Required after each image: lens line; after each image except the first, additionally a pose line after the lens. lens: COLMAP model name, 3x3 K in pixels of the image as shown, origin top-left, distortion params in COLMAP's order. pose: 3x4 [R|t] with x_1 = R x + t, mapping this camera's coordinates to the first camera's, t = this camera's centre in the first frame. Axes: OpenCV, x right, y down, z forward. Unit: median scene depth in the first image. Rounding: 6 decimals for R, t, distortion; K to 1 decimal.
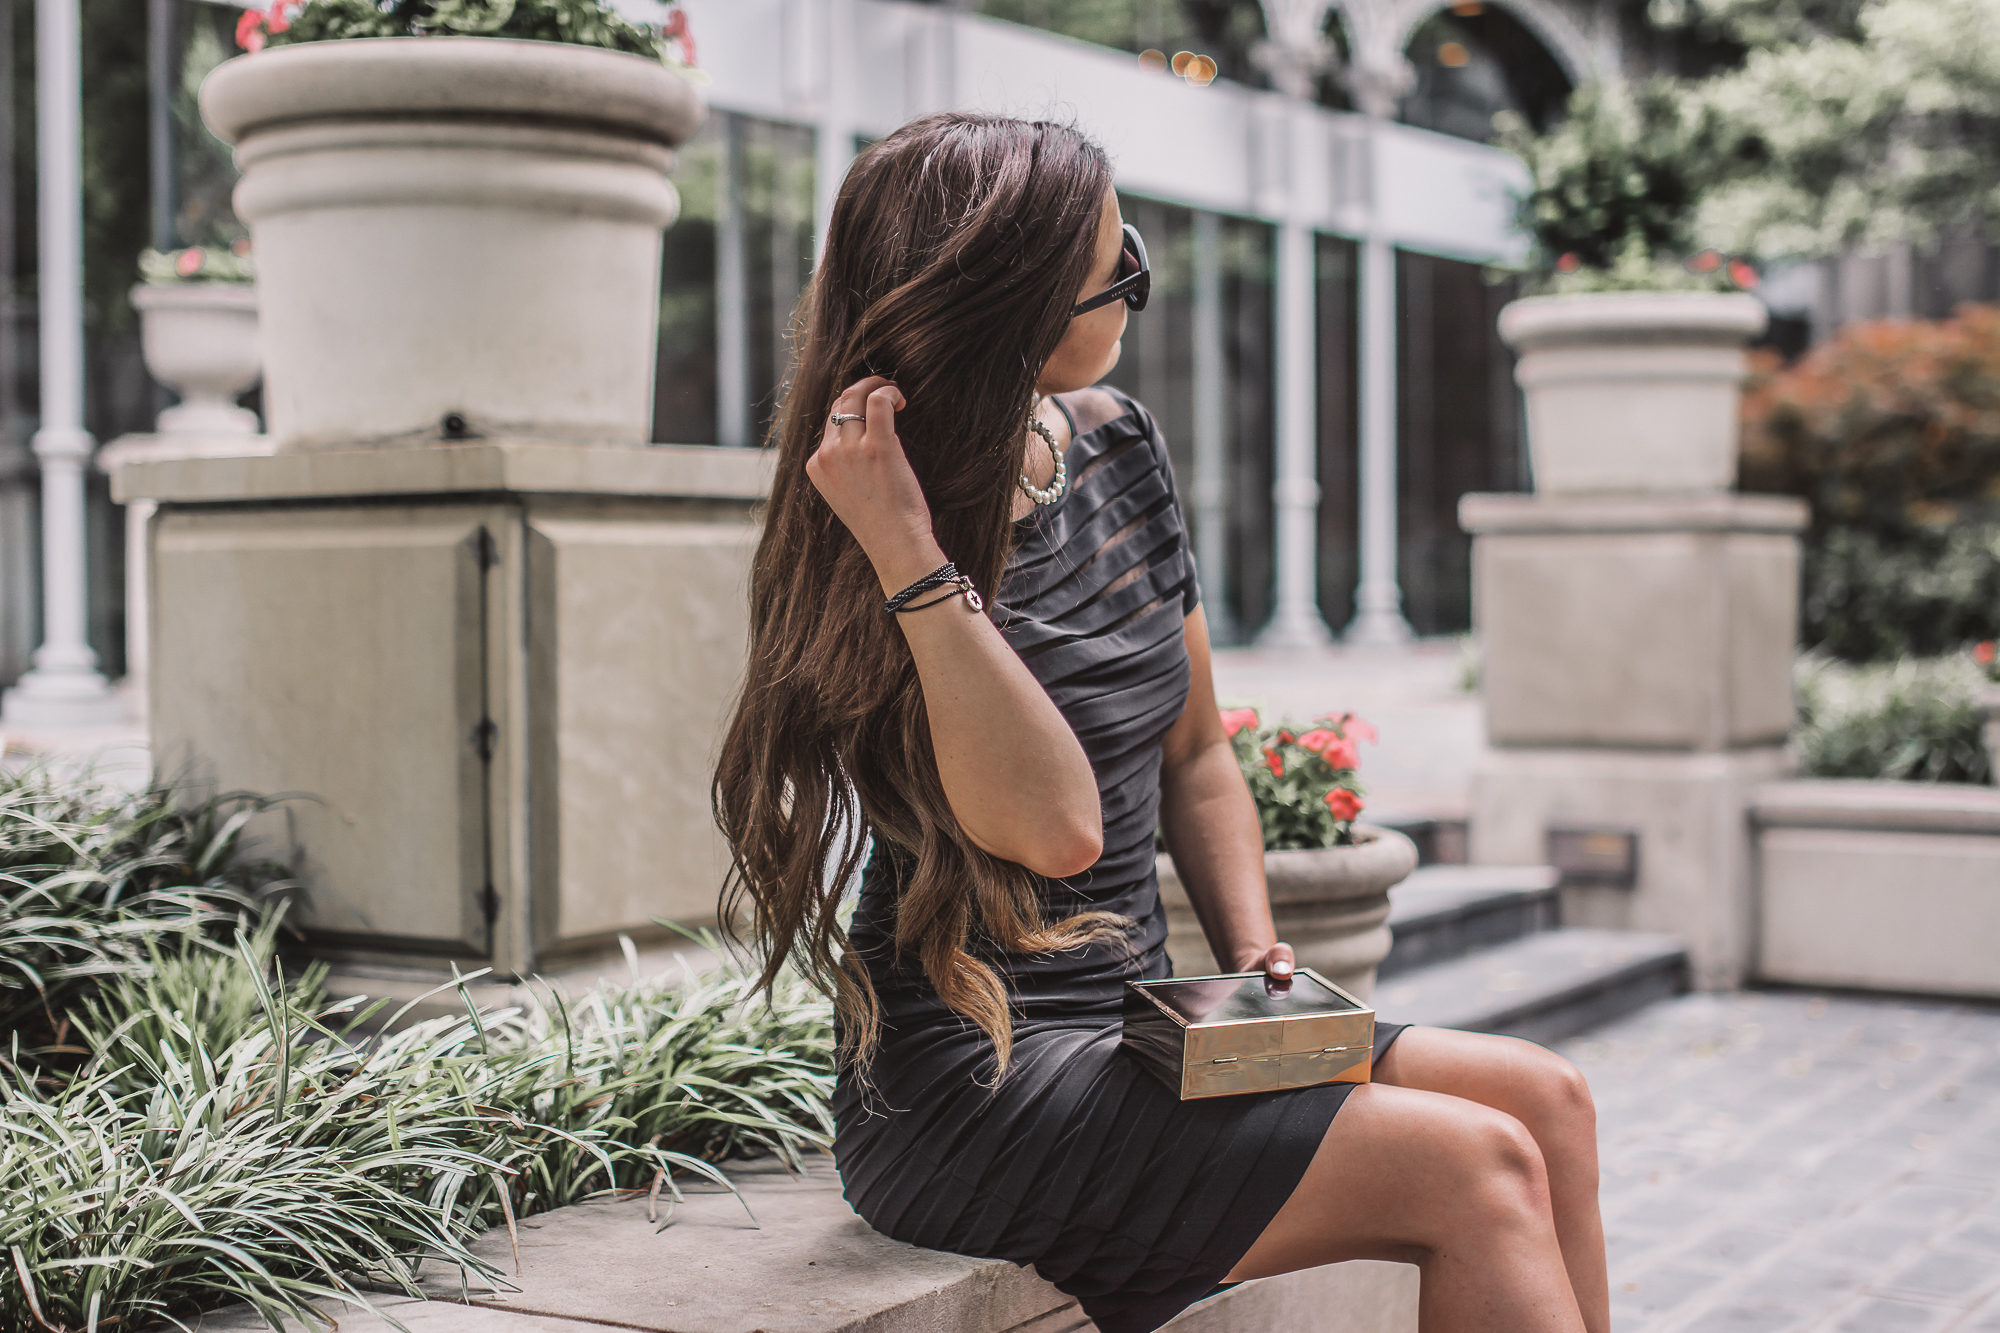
lens RADIAL K [[2984.4, 0, 1000.0], [0, 2984.4, 666.5], [0, 0, 1]] dist [-0.028041, -0.009780]
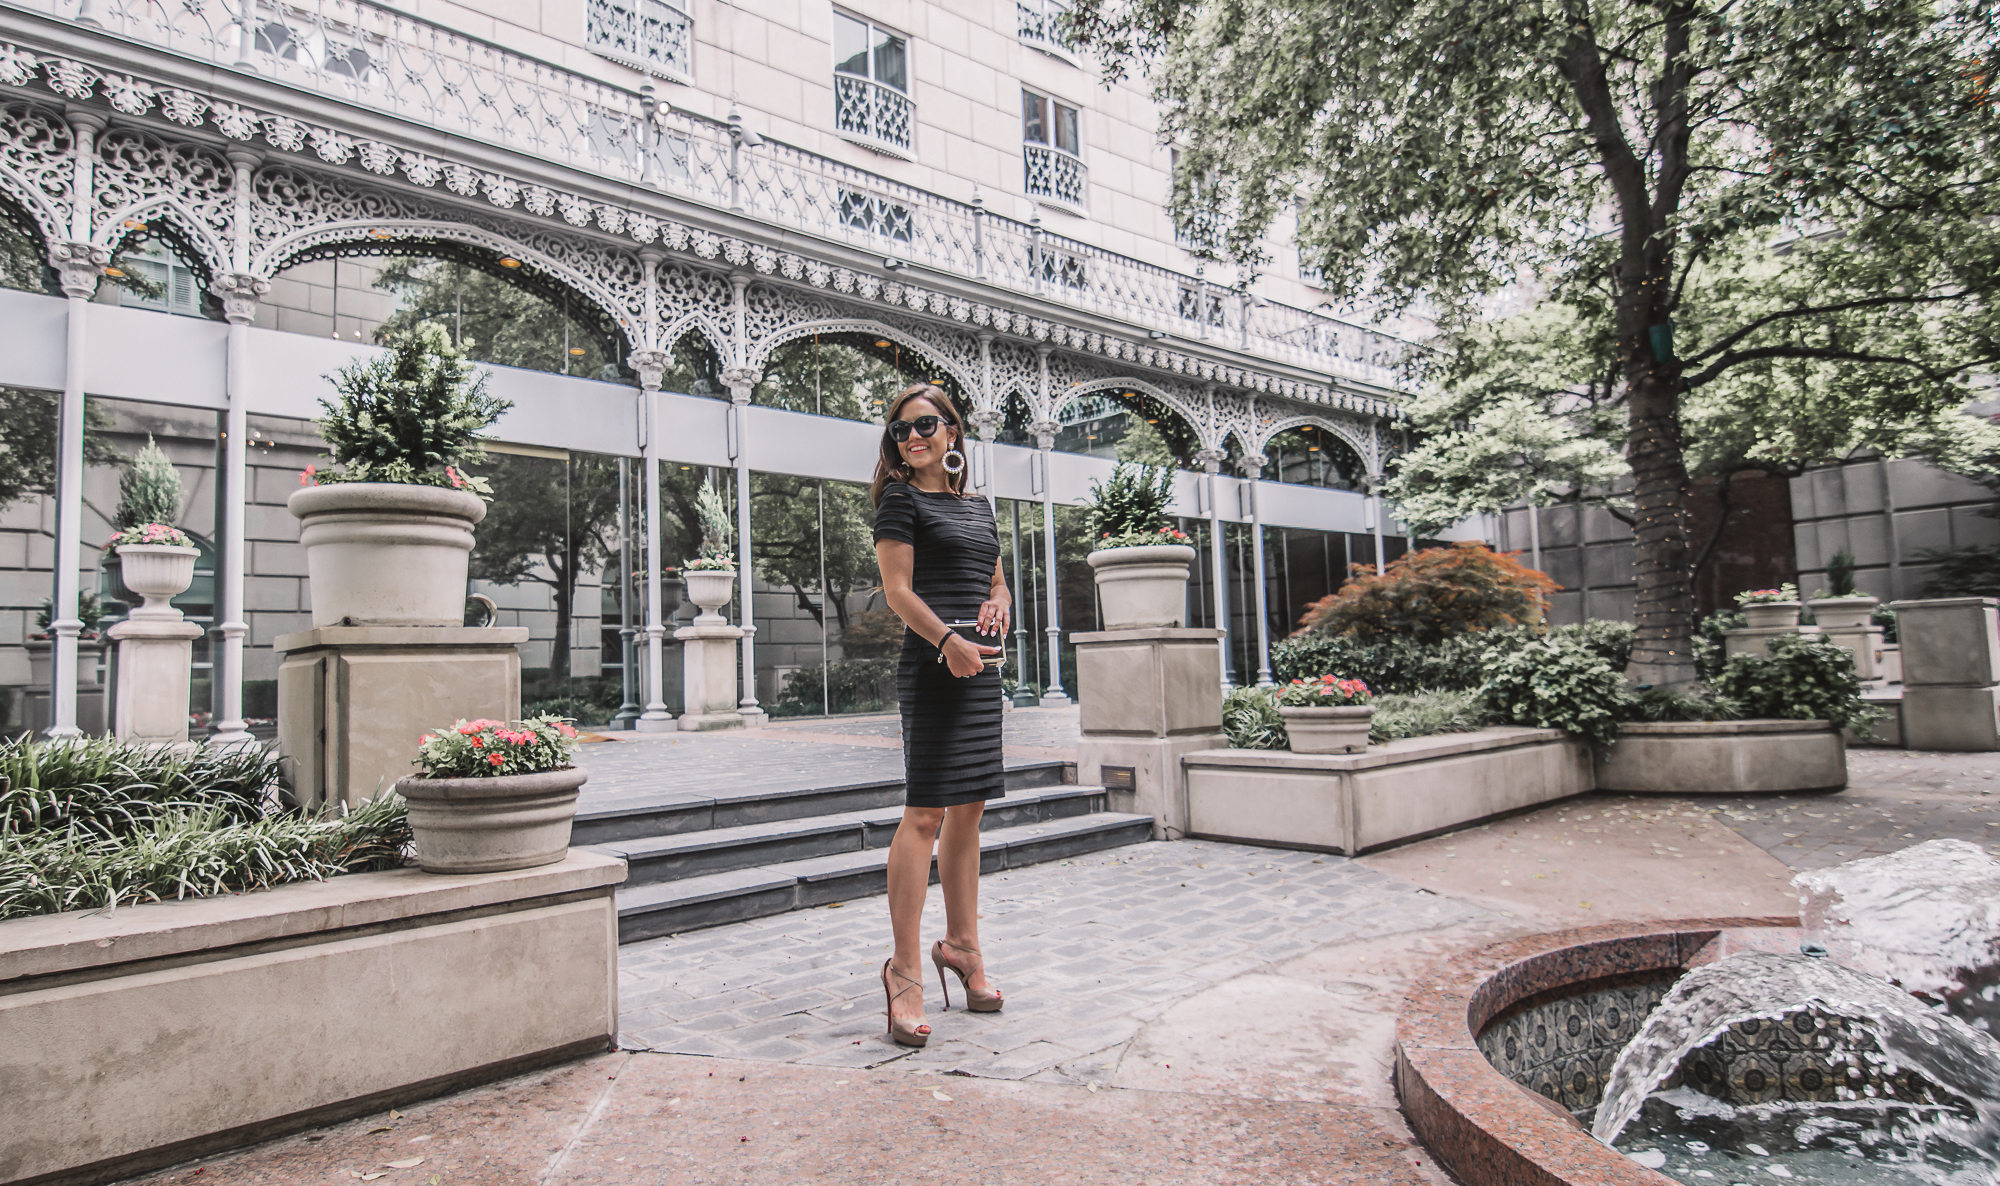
lens RADIAL K [[1126.0, 0, 916.7], [0, 1126.0, 604.6], [0, 0, 1]] dist [0.001328, -0.013952]
pose [[0.952813, -0.043209, -0.300466, 0.321188], [0.016535, 0.995736, -0.090758, 0.003573], [0.303106, 0.081508, 0.949465, 0.083712]]
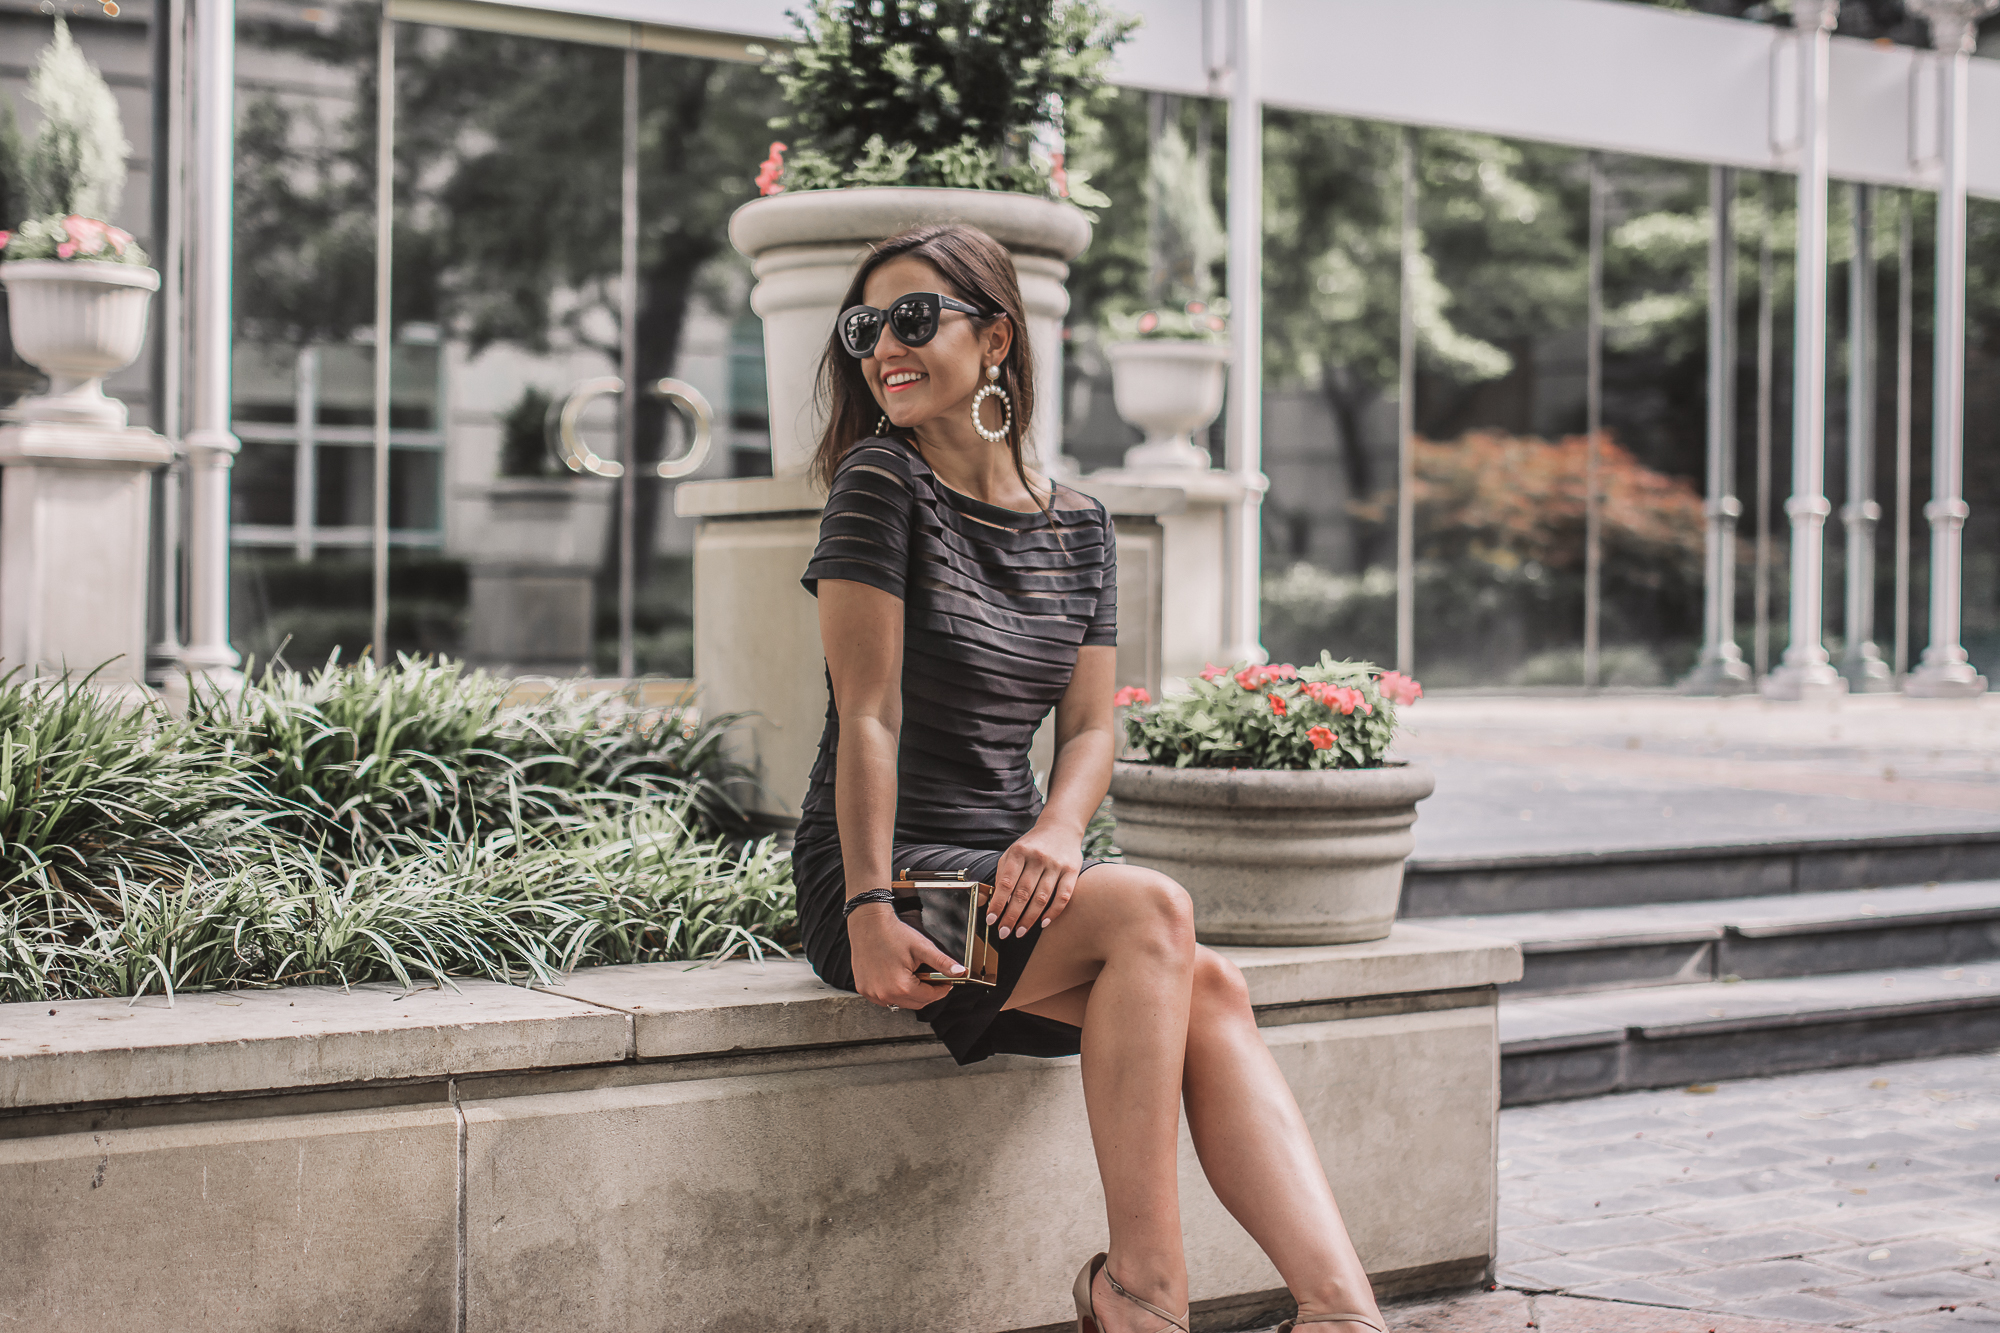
lens RADIAL K [[2984.4, 0, 1000.0], [0, 2984.4, 666.5], [0, 0, 1]] dist [-0.028041, -0.009780]
pose [[0.906474, 0.024606, -0.421543, 0.237928], [-0.029317, 0.999559, -0.004698, 0.010502], [0.421242, 0.016617, 0.906796, -0.127102]]
